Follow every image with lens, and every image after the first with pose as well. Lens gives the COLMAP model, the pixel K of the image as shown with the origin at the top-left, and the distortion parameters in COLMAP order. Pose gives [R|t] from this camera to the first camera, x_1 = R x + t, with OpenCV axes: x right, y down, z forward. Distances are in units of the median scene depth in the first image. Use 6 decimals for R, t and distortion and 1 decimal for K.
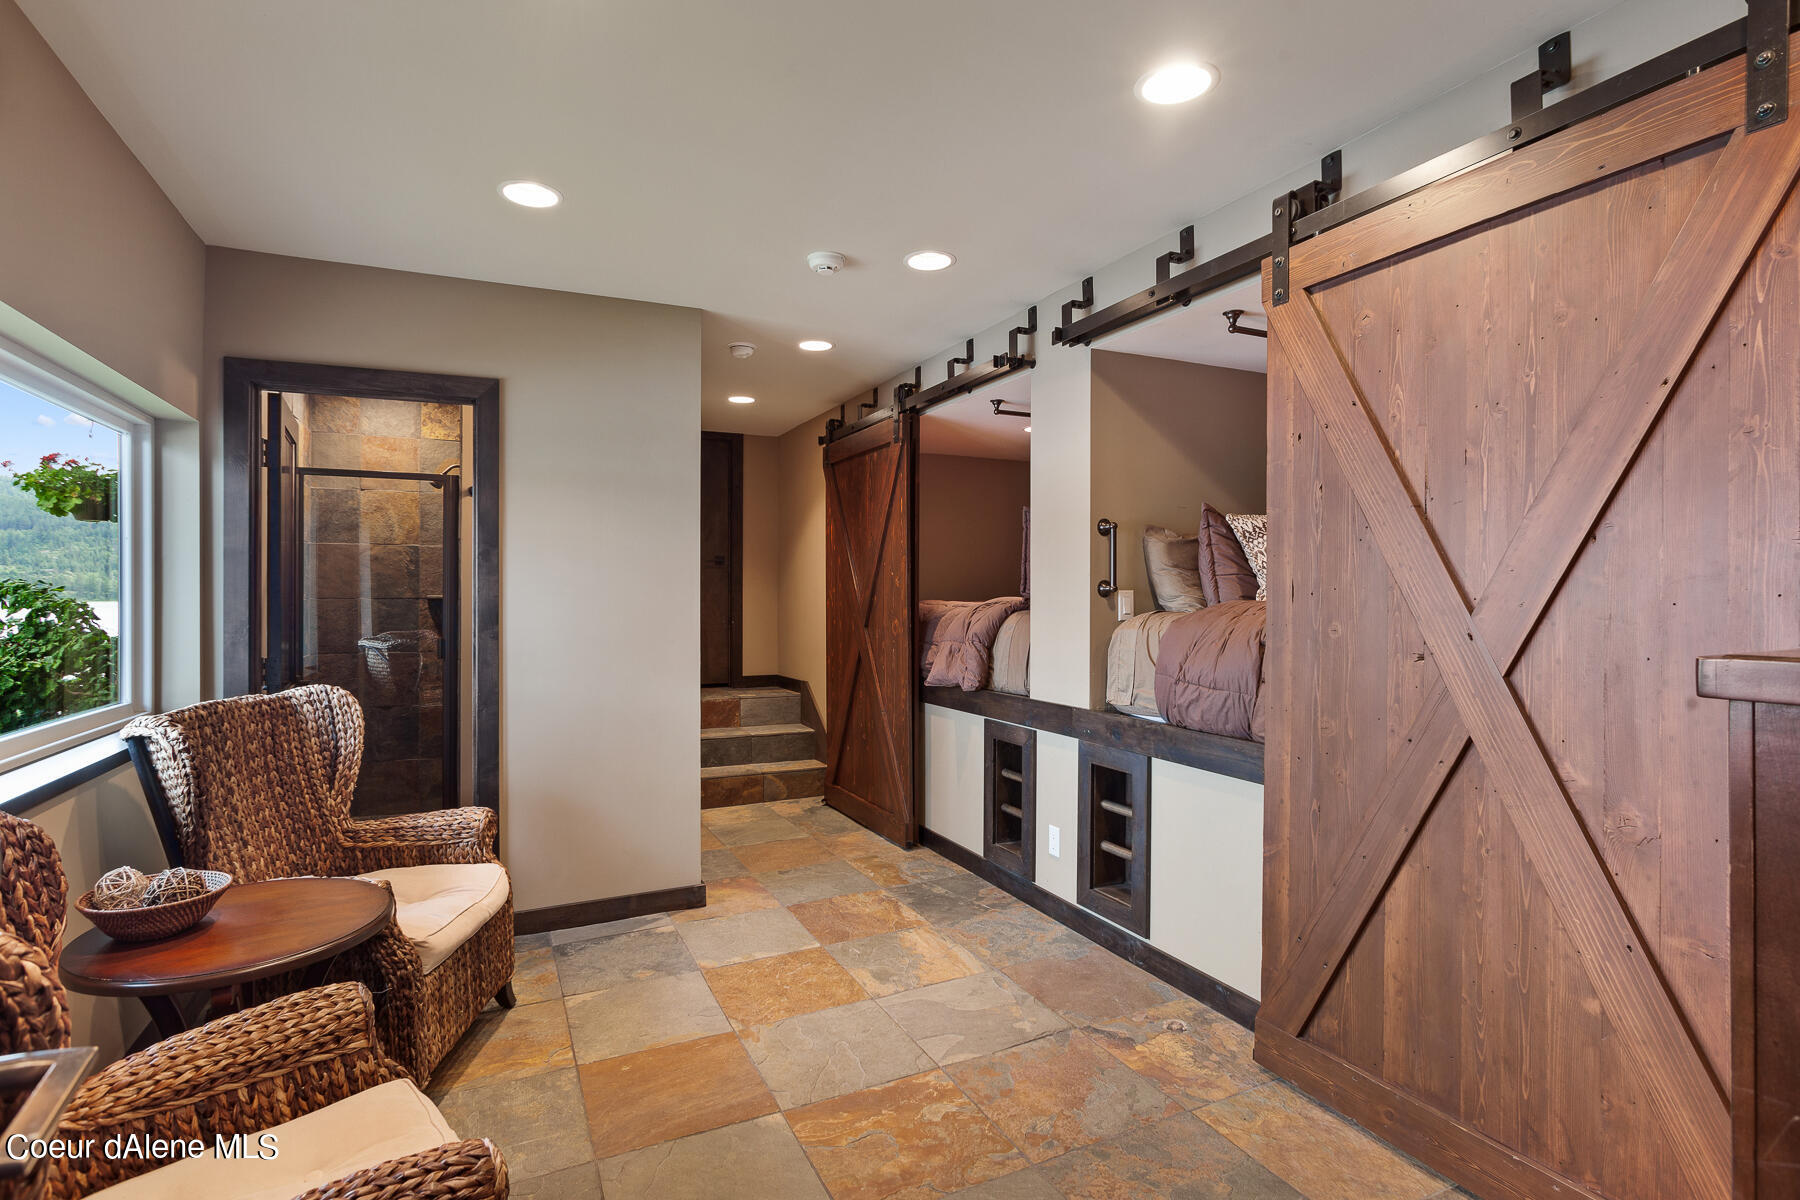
lens RADIAL K [[872.8, 0, 899.5], [0, 872.8, 599.0], [0, 0, 1]] dist [-0.014640, 0.003902]
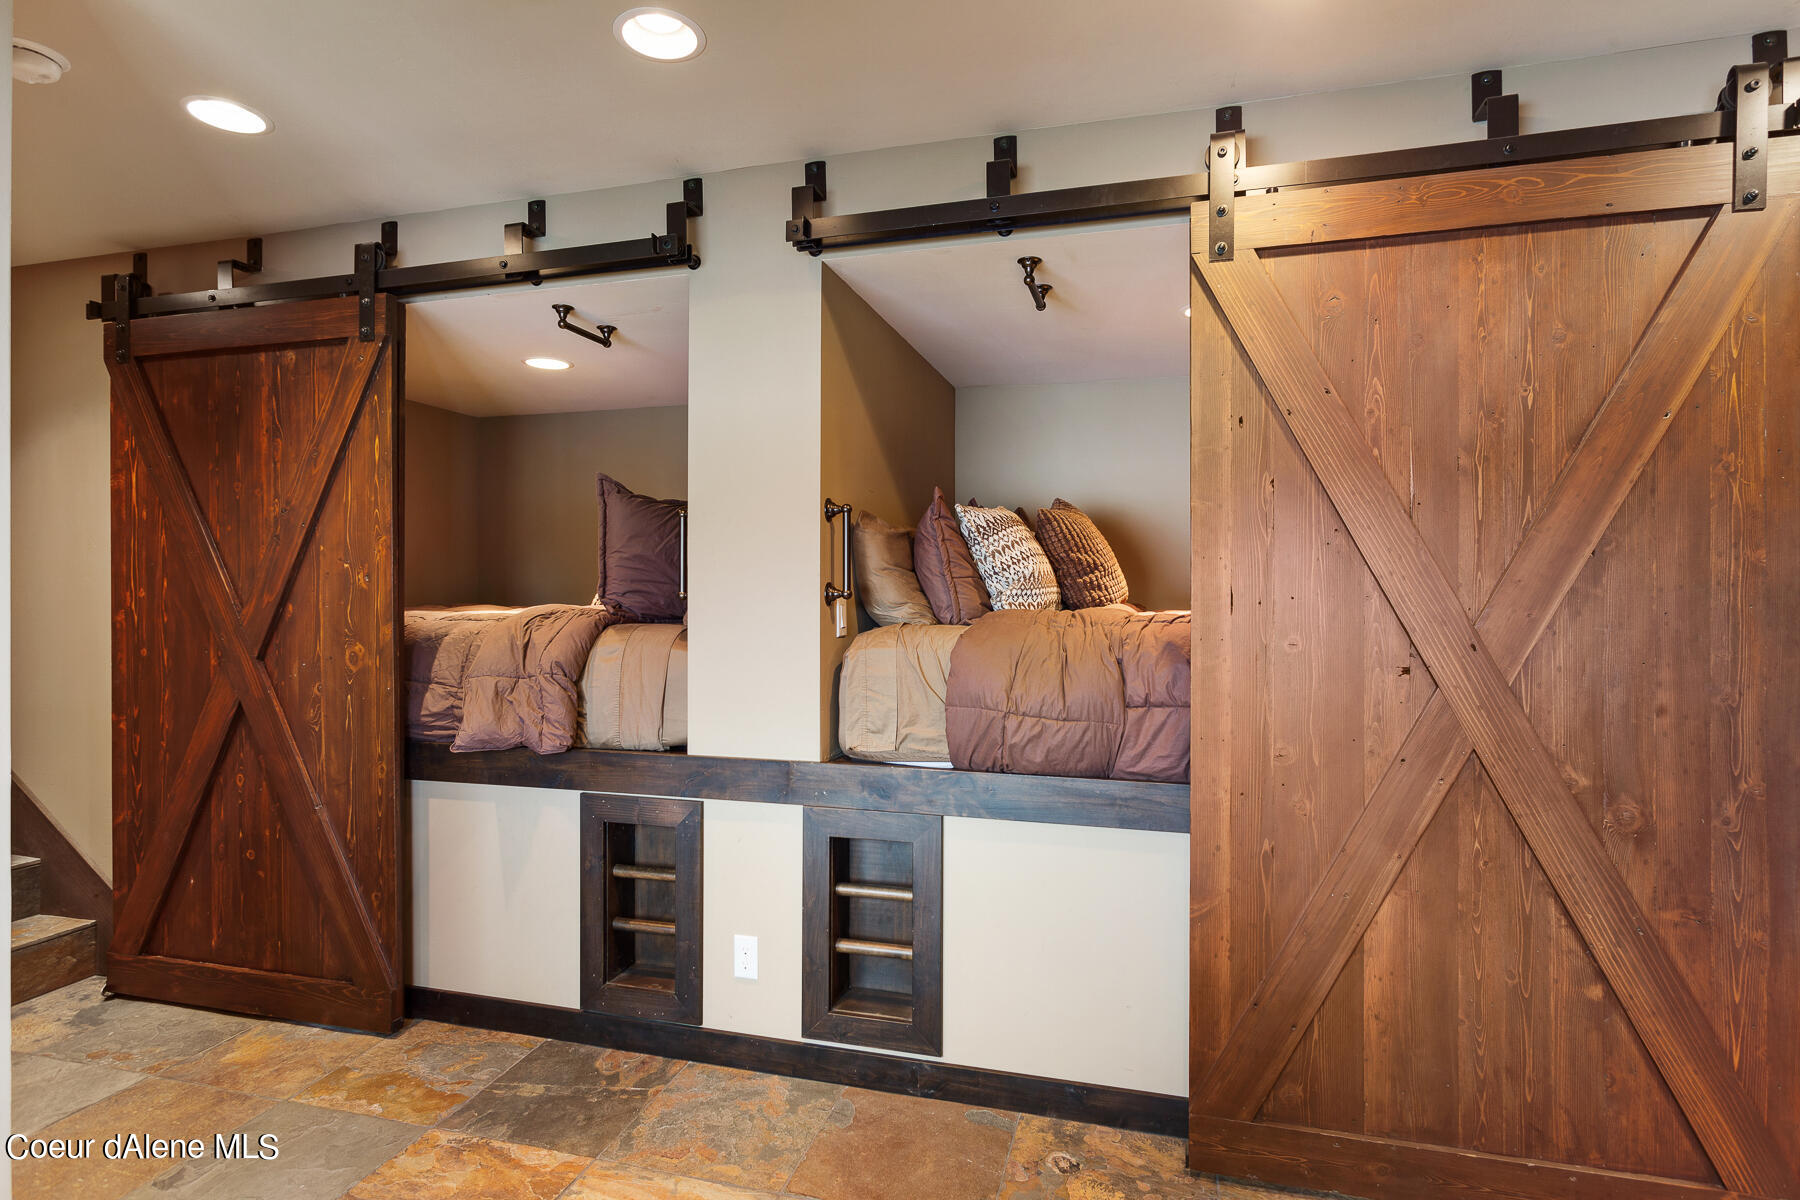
lens RADIAL K [[908.8, 0, 900.1], [0, 908.8, 594.1], [0, 0, 1]] dist [-0.001927, 0.000283]
pose [[0.661412, -0.001827, 0.750020, -0.362452], [0.004461, 0.999989, -0.001498, -0.012440], [-0.750009, 0.004337, 0.661413, 0.545661]]
